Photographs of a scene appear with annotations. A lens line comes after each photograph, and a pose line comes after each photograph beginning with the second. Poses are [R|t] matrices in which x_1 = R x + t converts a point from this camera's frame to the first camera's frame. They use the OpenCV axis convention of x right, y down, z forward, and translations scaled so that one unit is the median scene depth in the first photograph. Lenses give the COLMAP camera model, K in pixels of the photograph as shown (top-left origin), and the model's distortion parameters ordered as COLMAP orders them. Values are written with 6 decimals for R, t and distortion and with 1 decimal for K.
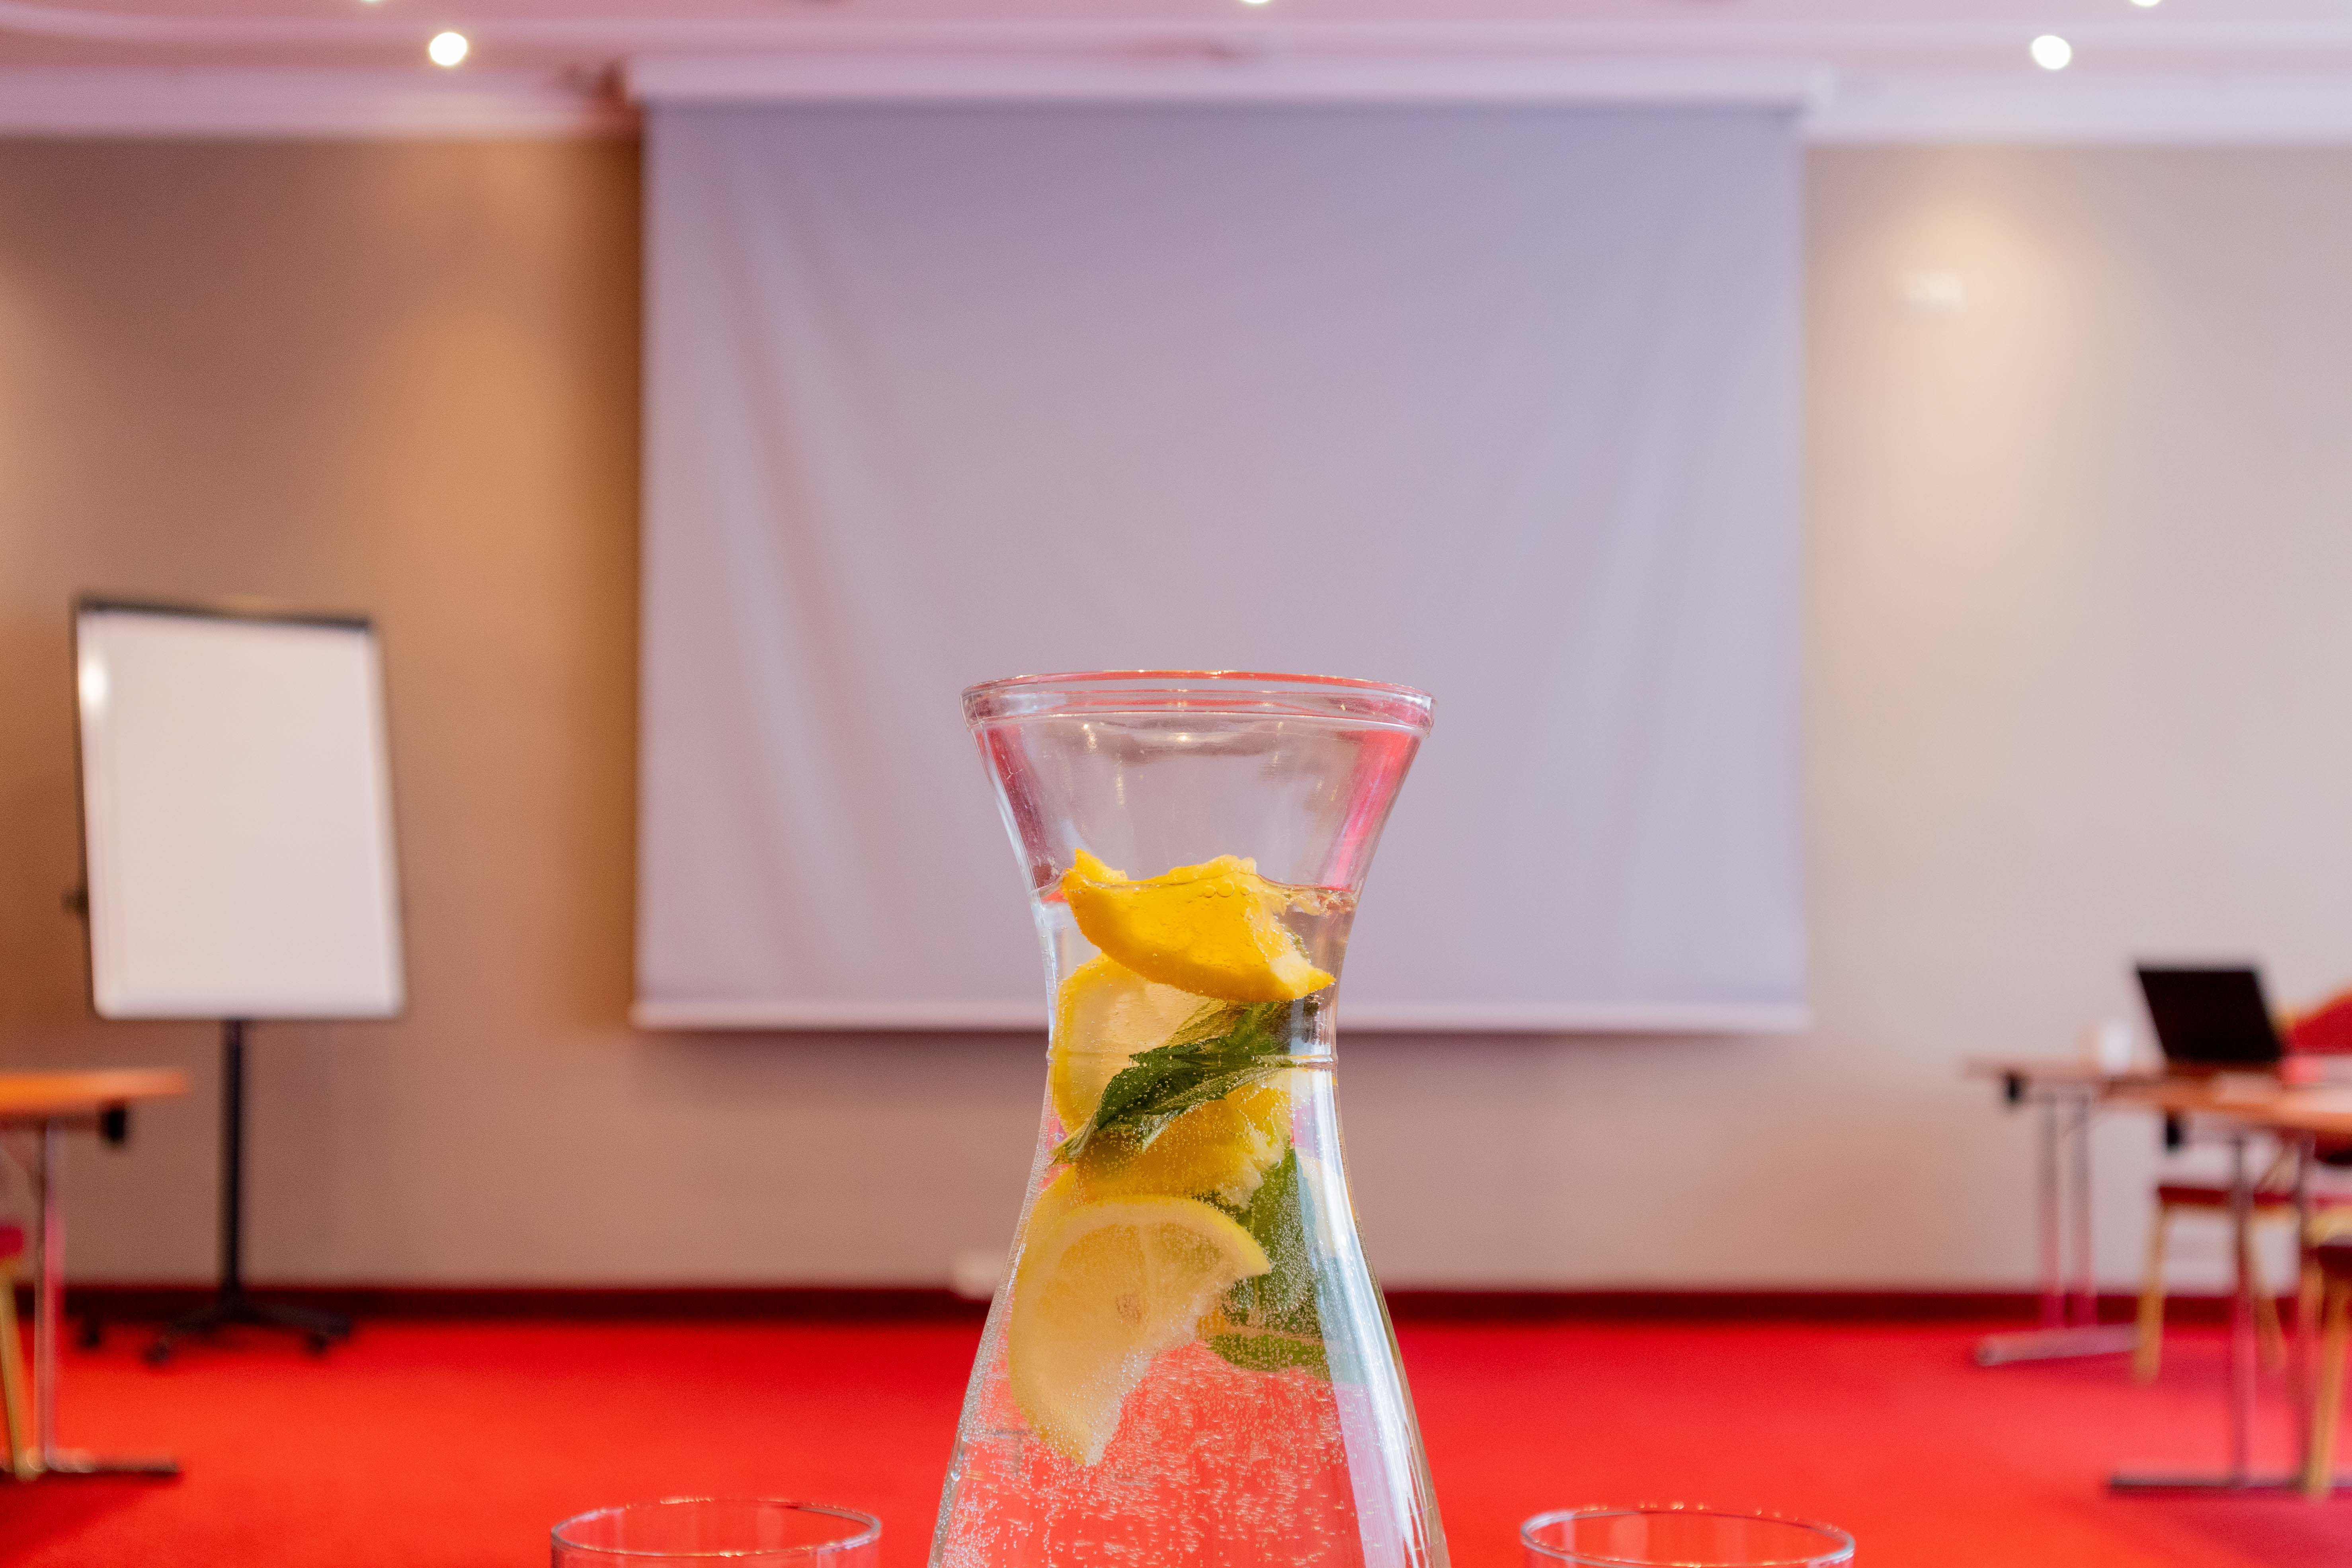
lens RADIAL K [[3019.7, 0, 1176.0], [0, 3019.7, 784.0], [0, 0, 1]] dist [0.009032, 0.002967]
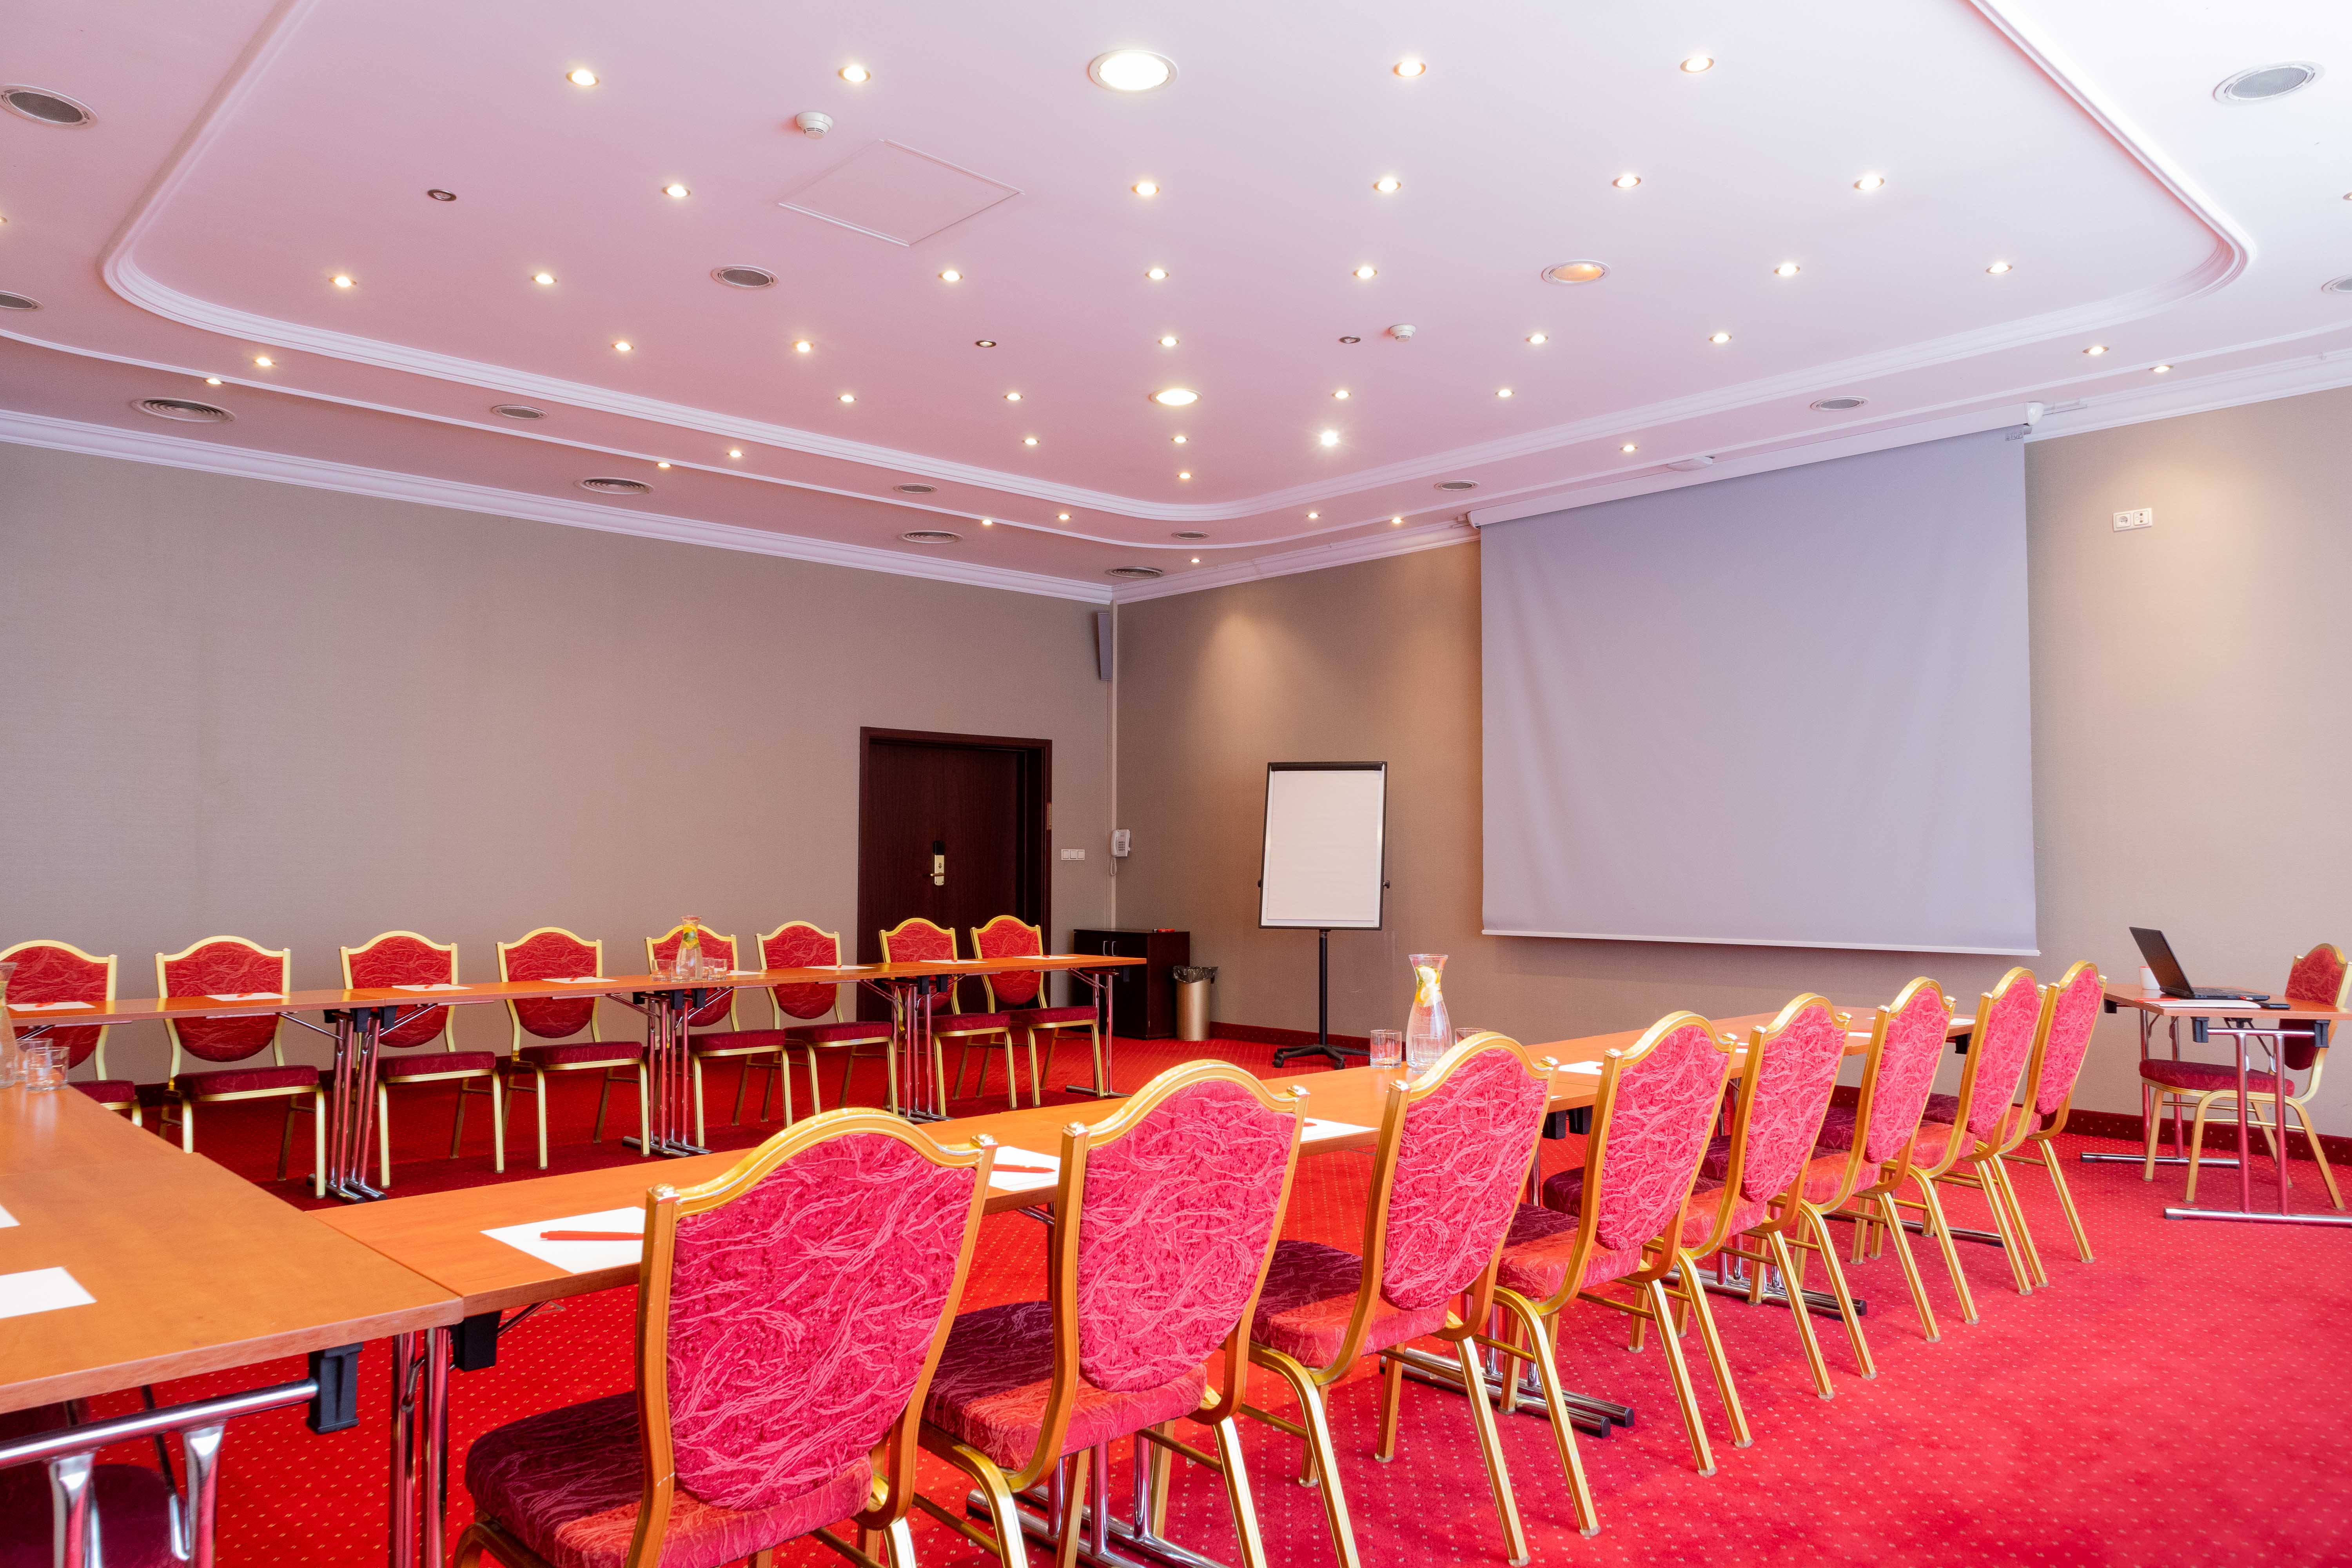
lens RADIAL K [[1604.7, 0, 1173.1], [0, 1604.7, 769.4], [0, 0, 1]] dist [0.005773, -0.000166]
pose [[0.687393, -0.044368, -0.724929, 0.535737], [0.041539, 0.998900, -0.021748, -0.028652], [0.725096, -0.015163, 0.688480, 0.007600]]
